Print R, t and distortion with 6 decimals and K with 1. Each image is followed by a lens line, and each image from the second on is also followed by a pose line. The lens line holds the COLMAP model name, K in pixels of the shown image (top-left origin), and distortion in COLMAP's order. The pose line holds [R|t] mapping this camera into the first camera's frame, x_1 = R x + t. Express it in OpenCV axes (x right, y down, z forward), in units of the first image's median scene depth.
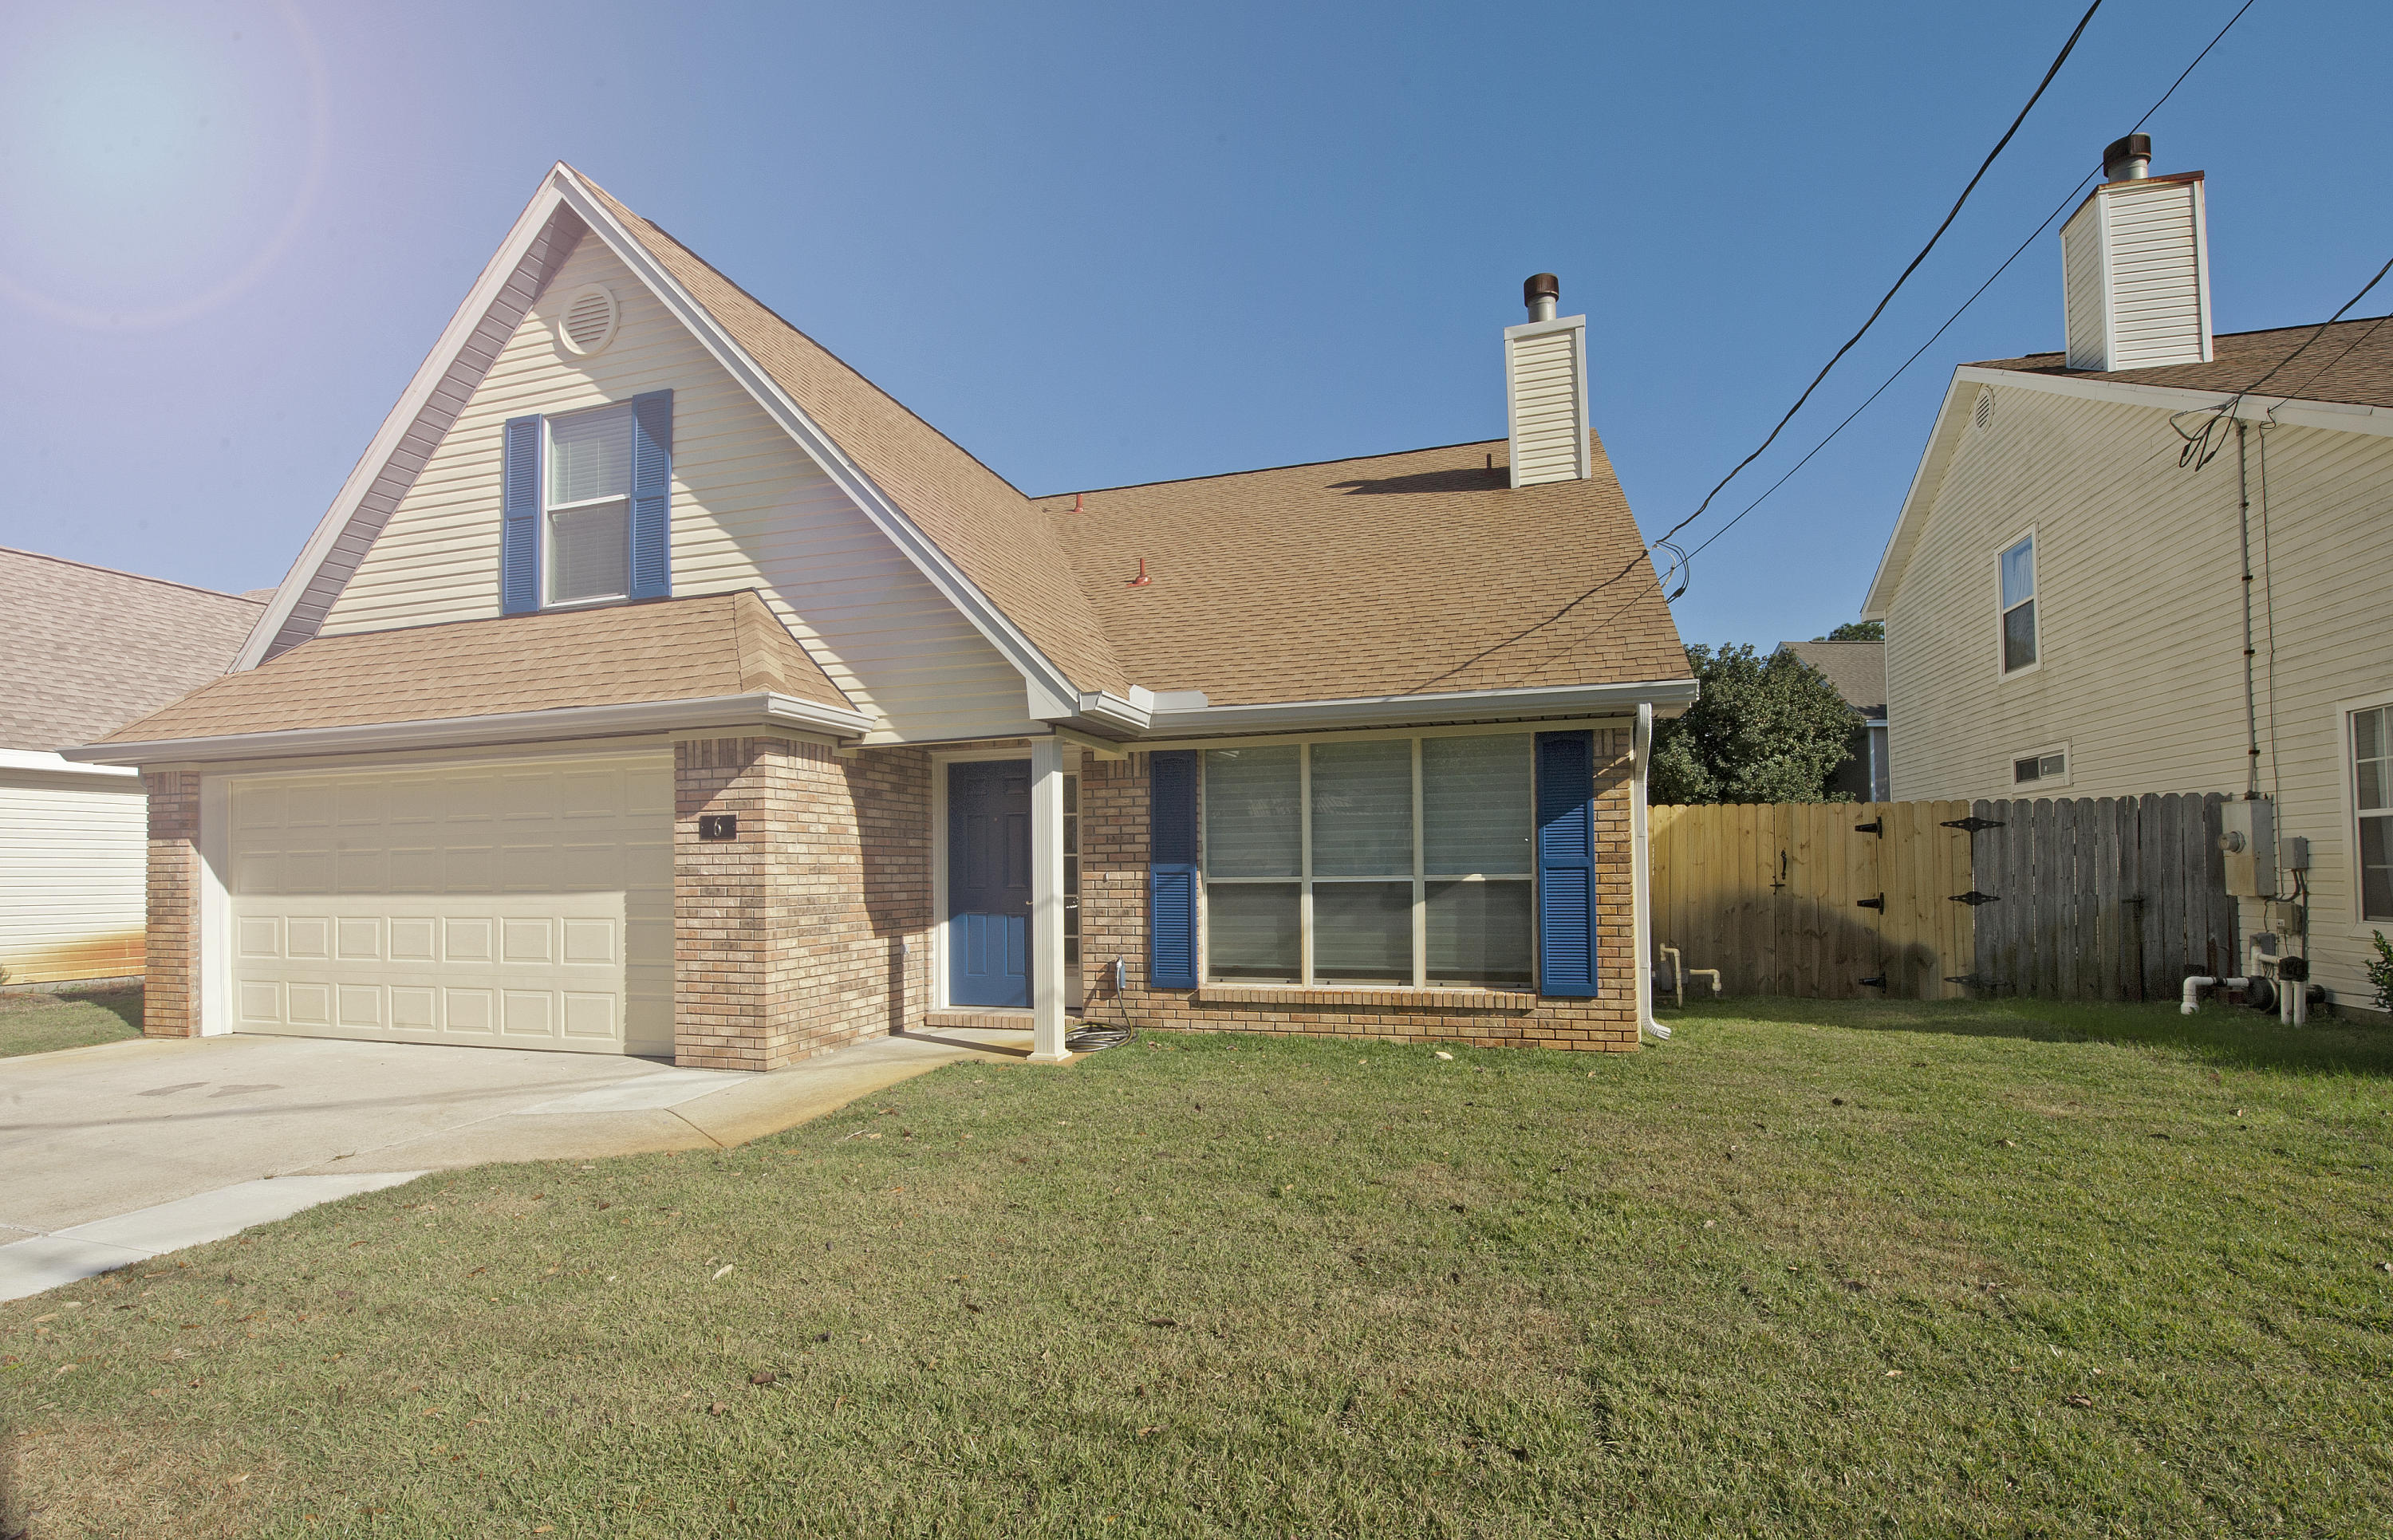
lens RADIAL K [[1078.3, 0, 1137.7], [0, 1078.3, 839.5], [0, 0, 1]] dist [-0.016279, -0.001665]
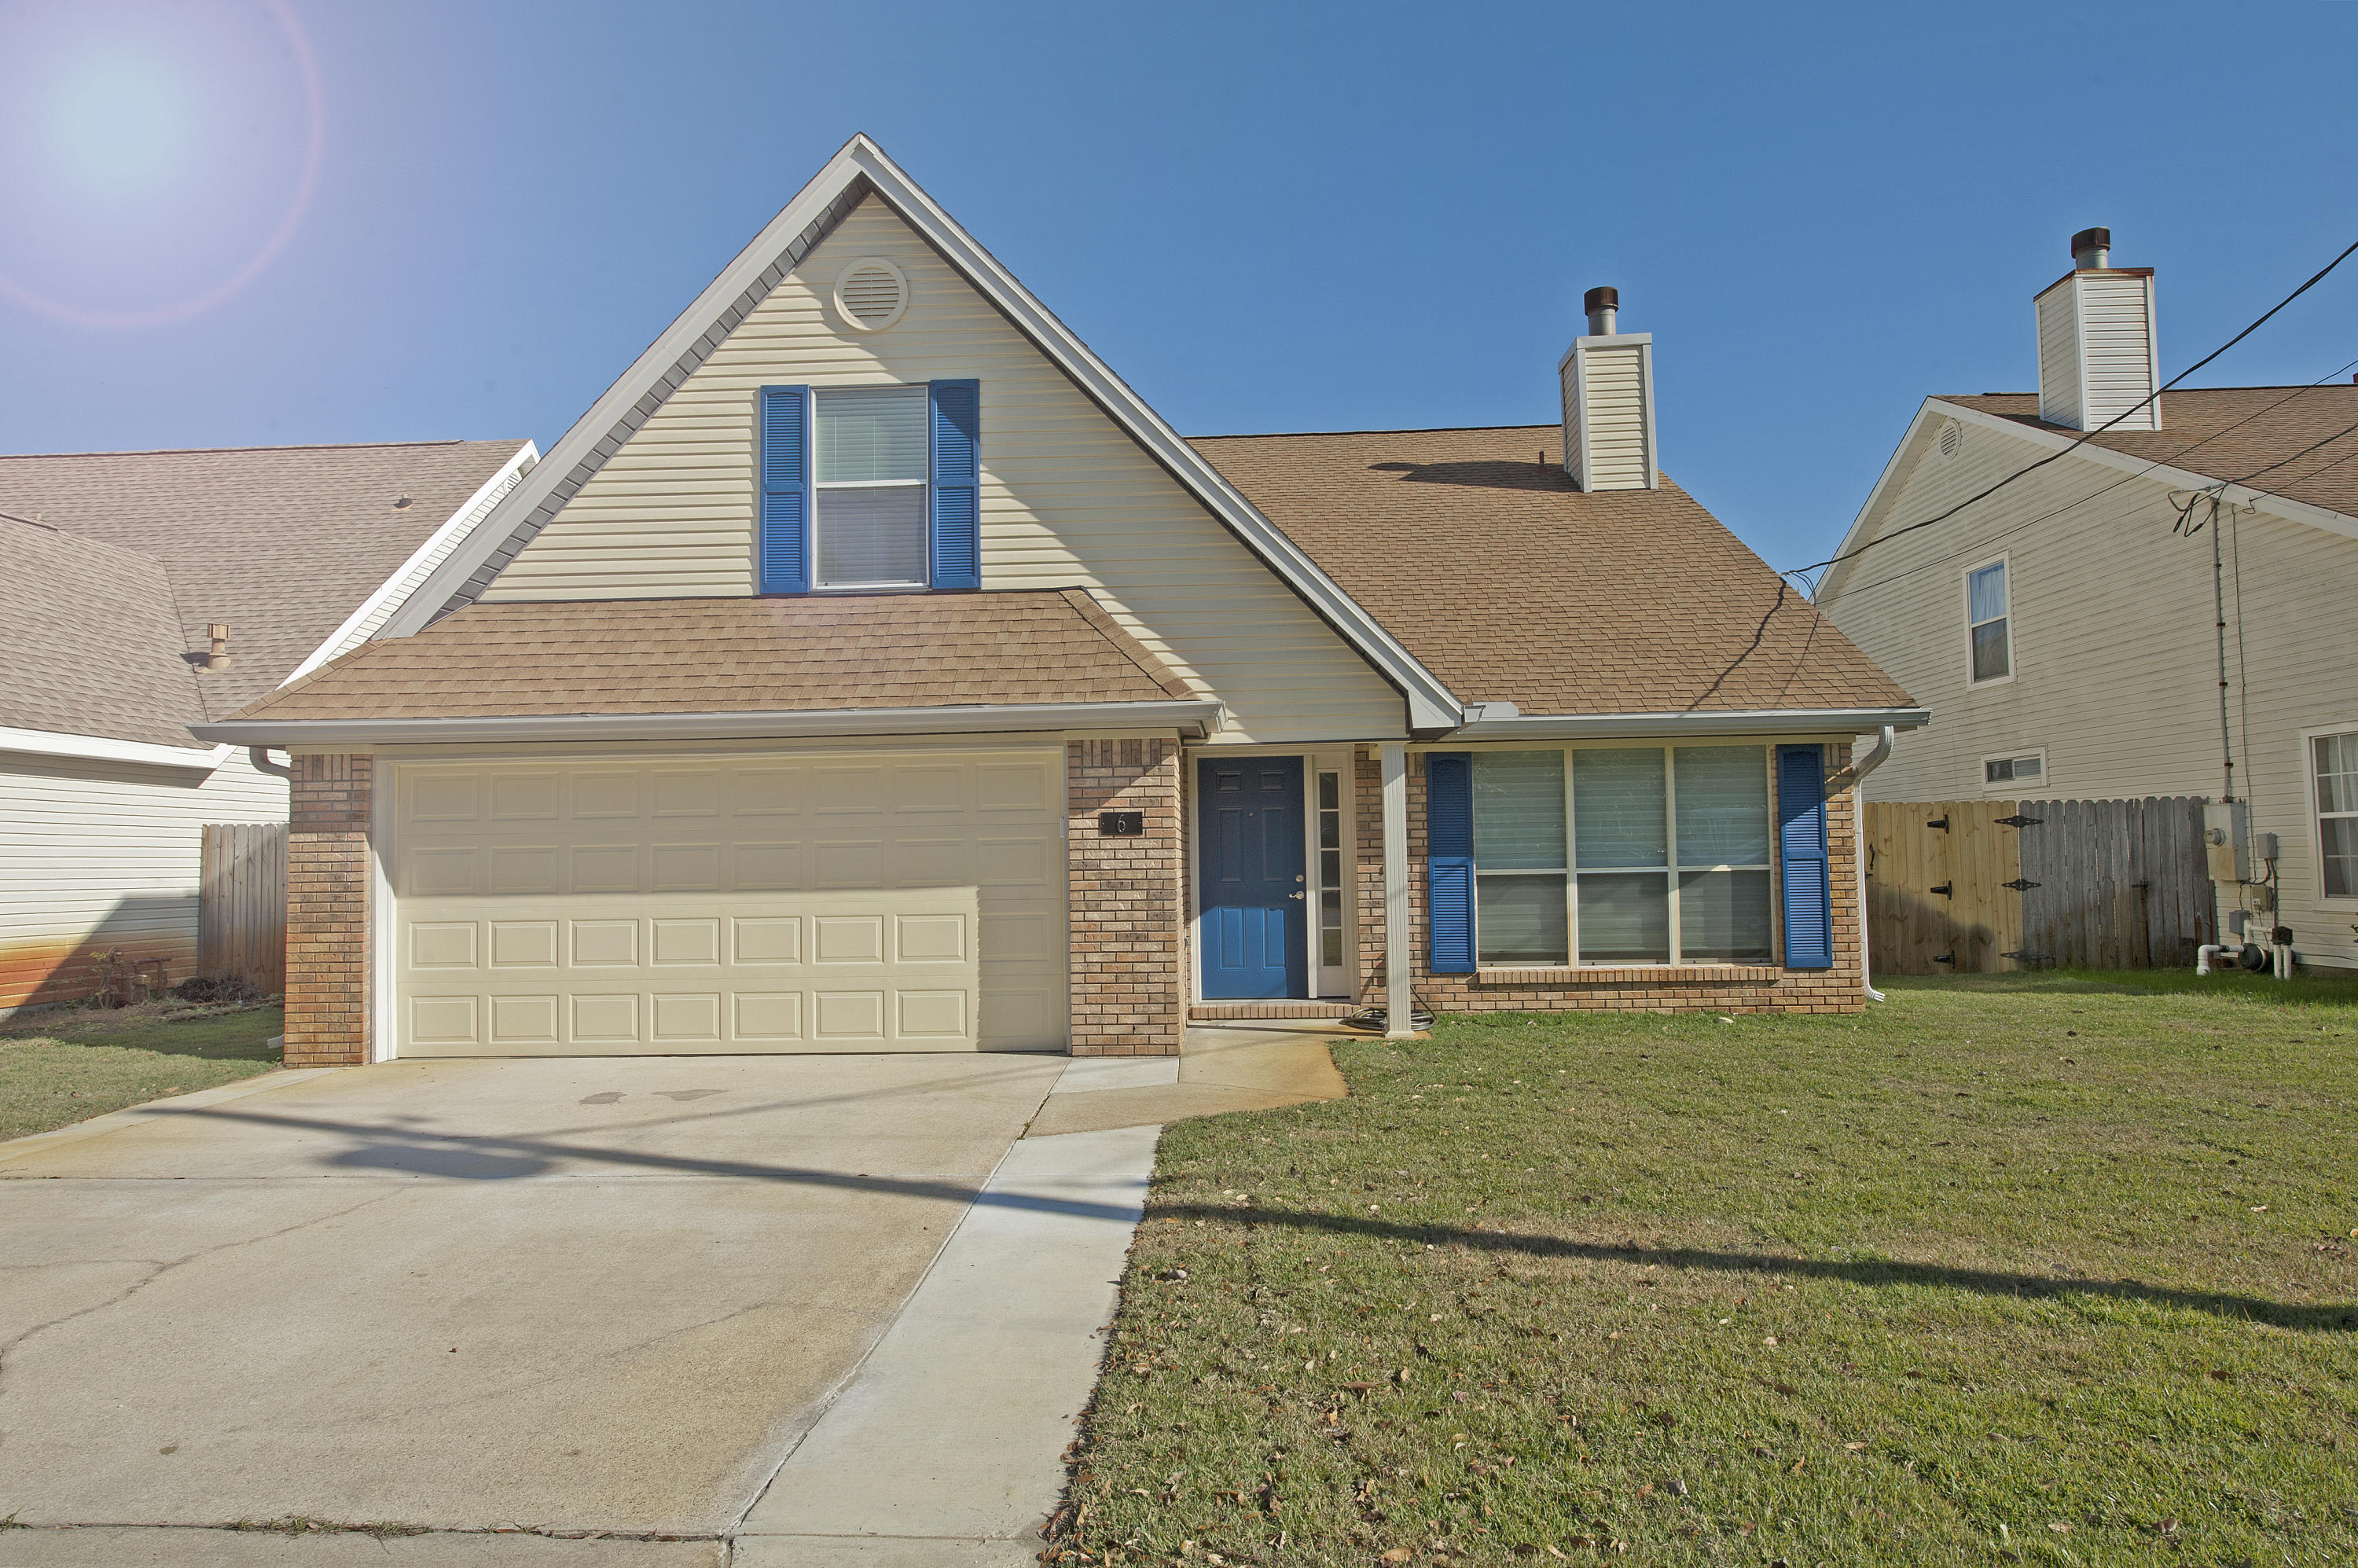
lens RADIAL K [[1344.0, 0, 1174.7], [0, 1344.0, 789.0], [0, 0, 1]] dist [-0.002111, -0.004130]
pose [[0.969473, 0.008954, 0.245033, -0.546366], [-0.001655, 0.999549, -0.029978, -0.004803], [-0.245191, 0.028657, 0.969051, -0.229602]]
